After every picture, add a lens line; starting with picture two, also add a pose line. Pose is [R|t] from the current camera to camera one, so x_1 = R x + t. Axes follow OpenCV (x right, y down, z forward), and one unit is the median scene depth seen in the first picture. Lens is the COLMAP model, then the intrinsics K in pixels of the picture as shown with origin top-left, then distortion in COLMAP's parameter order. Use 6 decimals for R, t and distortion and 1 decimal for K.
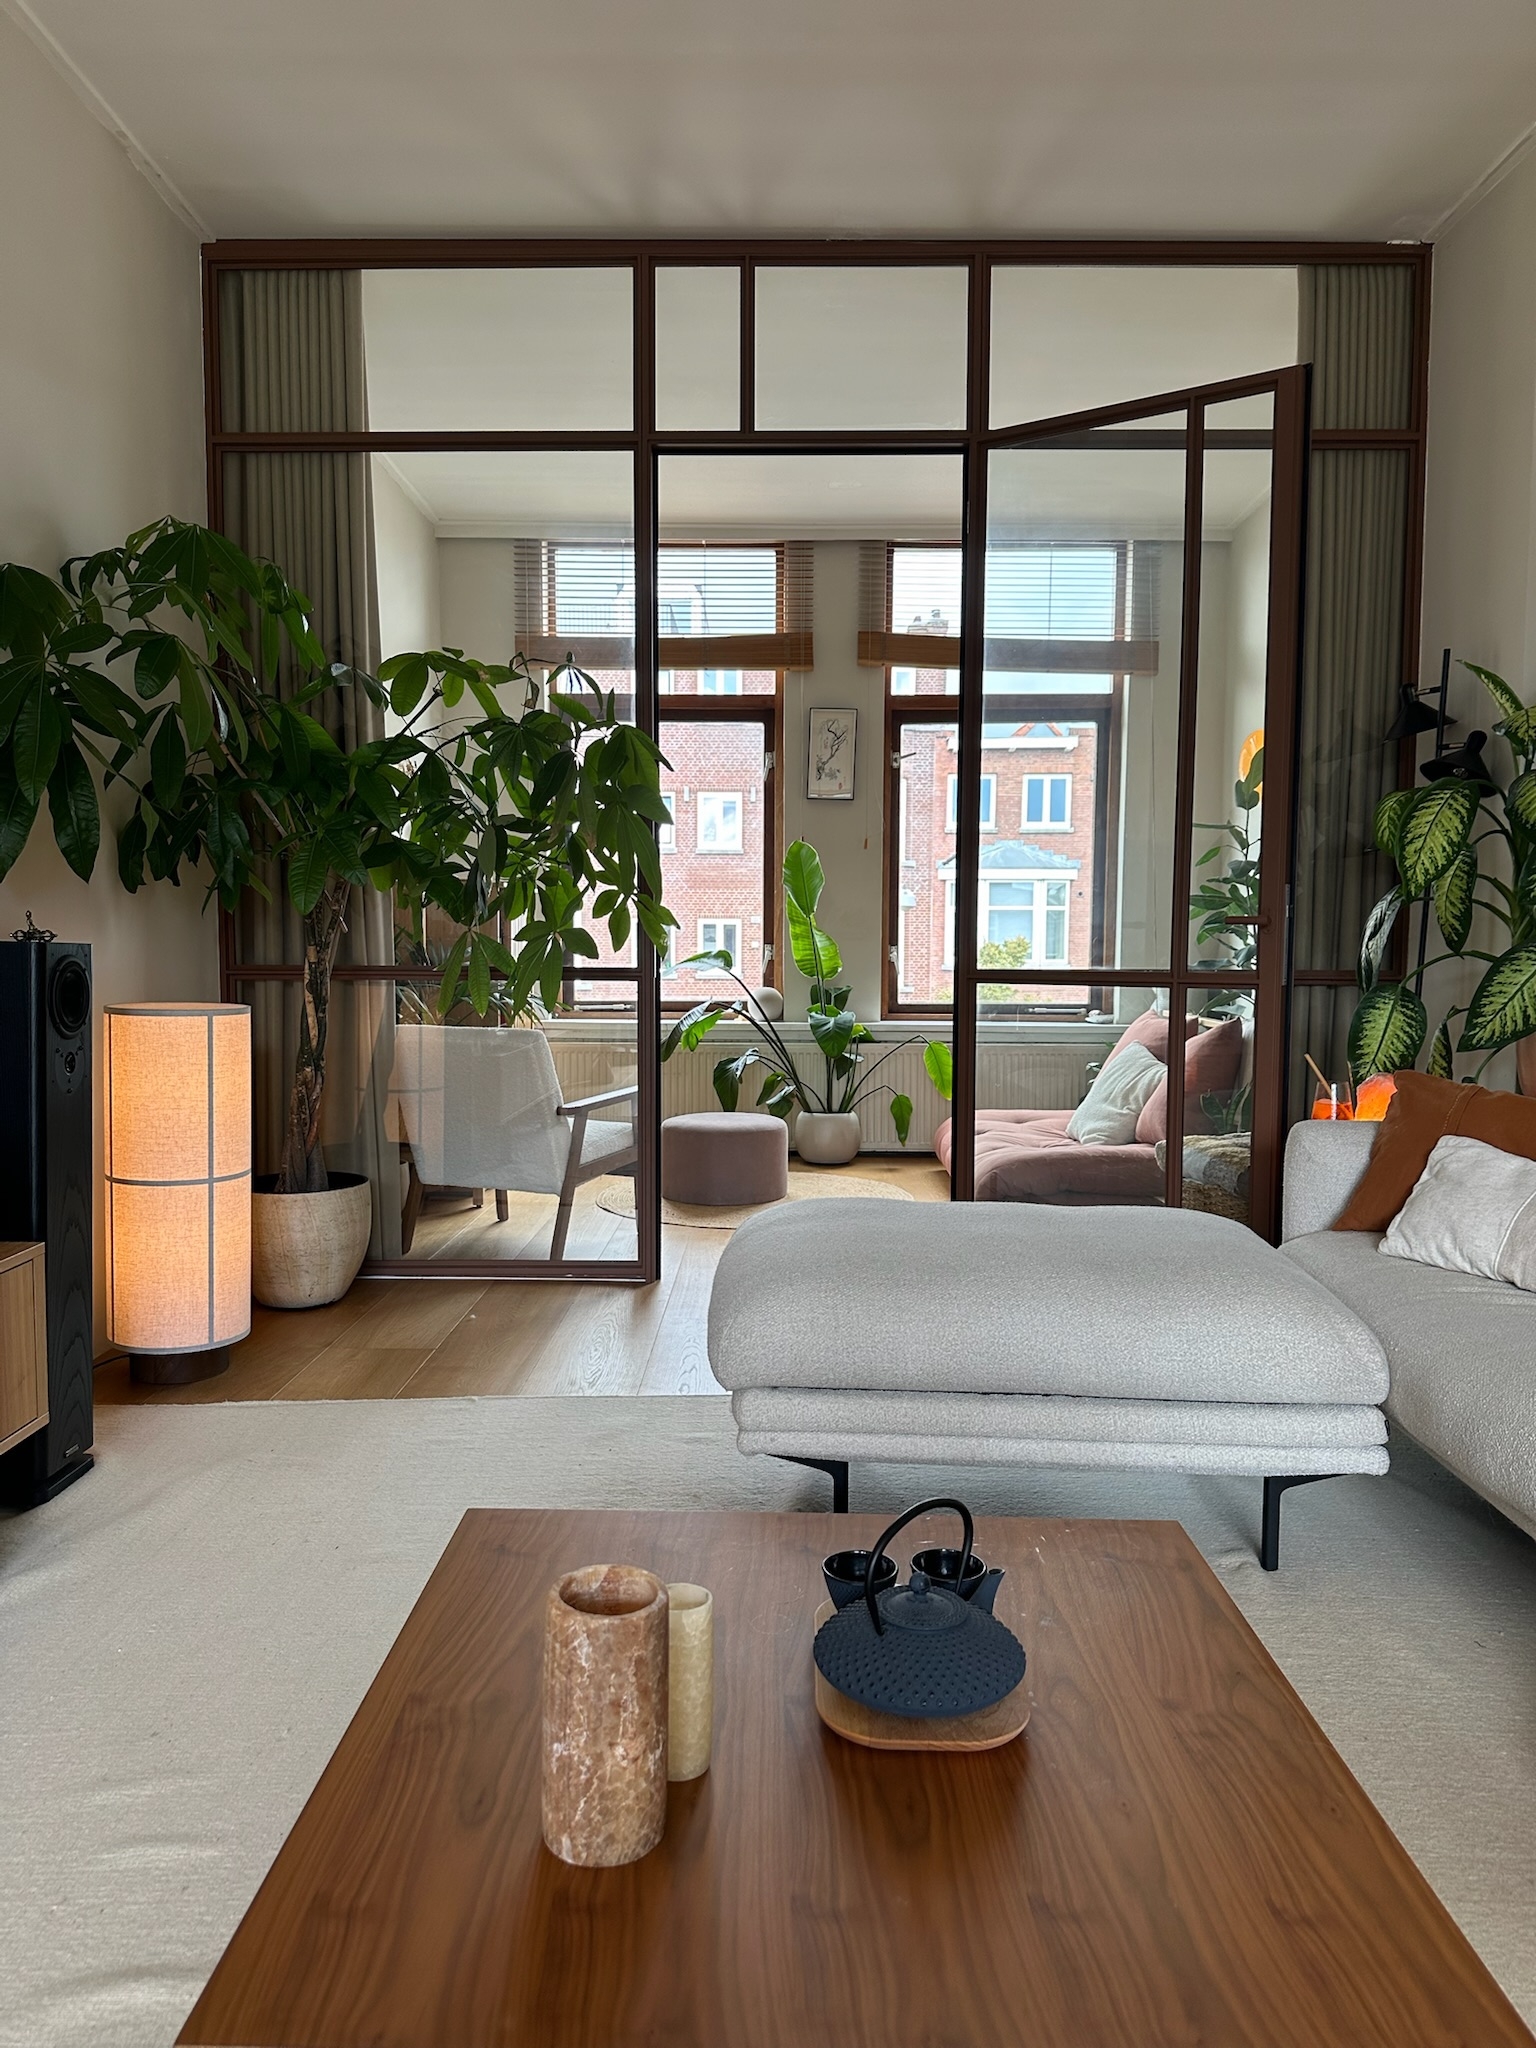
lens RADIAL K [[1423.8, 0, 767.8], [0, 1423.8, 1026.8], [0, 0, 1]] dist [0.039118, -0.025155]
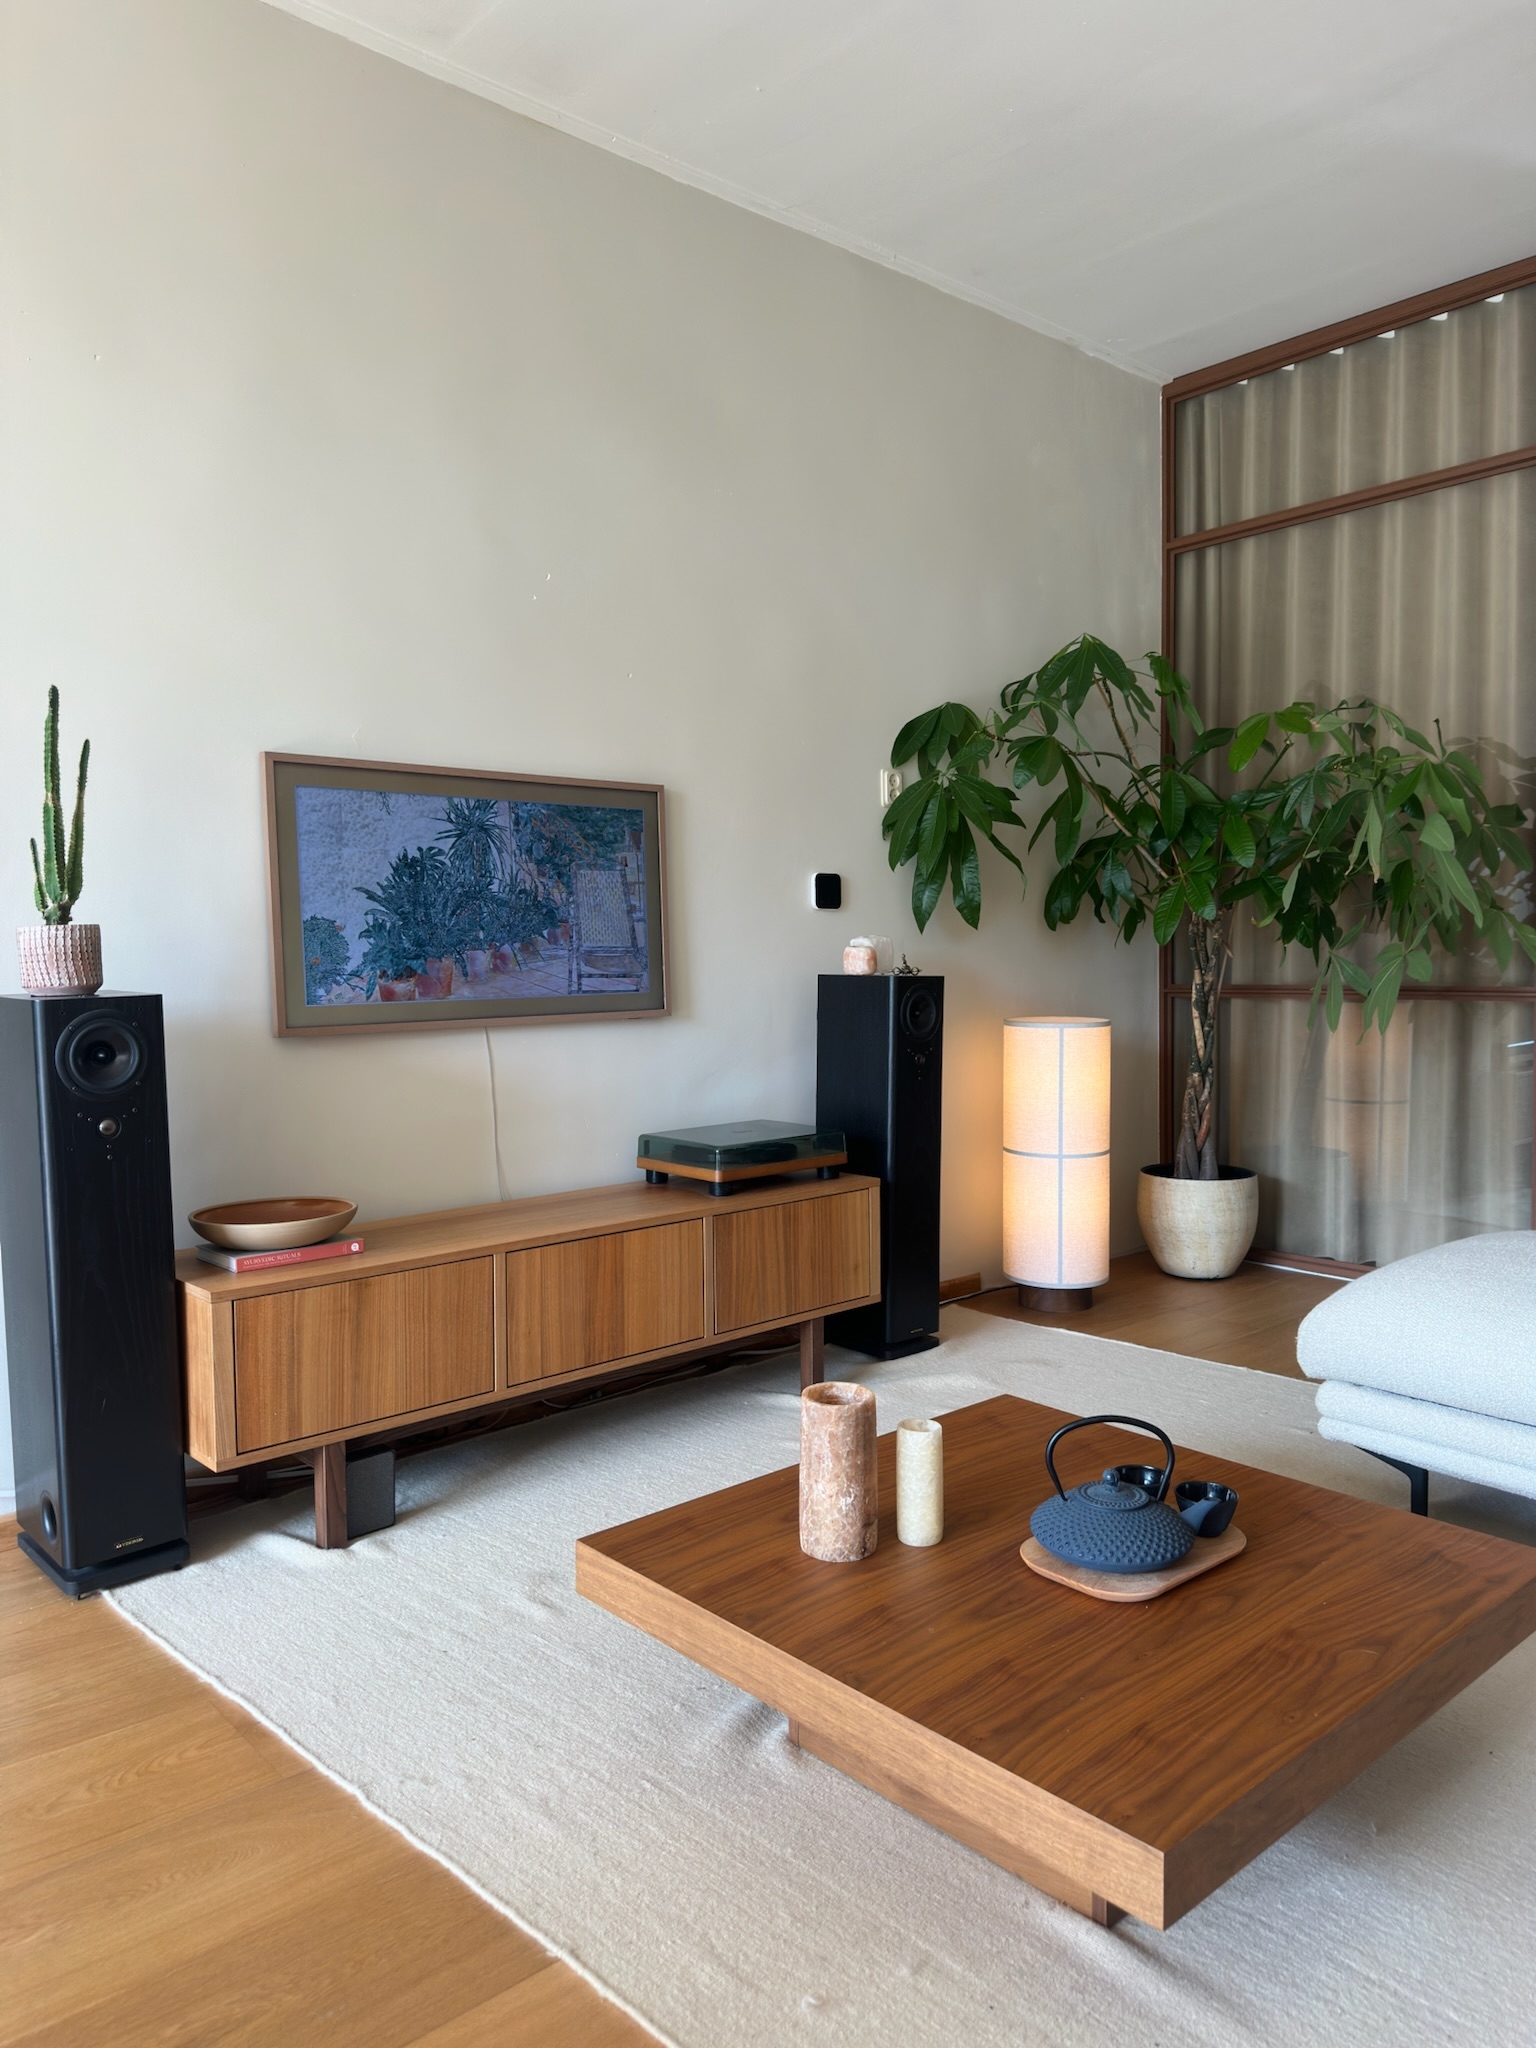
lens RADIAL K [[1423.8, 0, 766.2], [0, 1423.8, 1025.9], [0, 0, 1]] dist [0.039118, -0.025155]
pose [[0.668565, 0.023696, -0.743276, 0.338283], [-0.025568, 0.999634, 0.008872, -0.012864], [0.743214, 0.013072, 0.668926, -0.049771]]
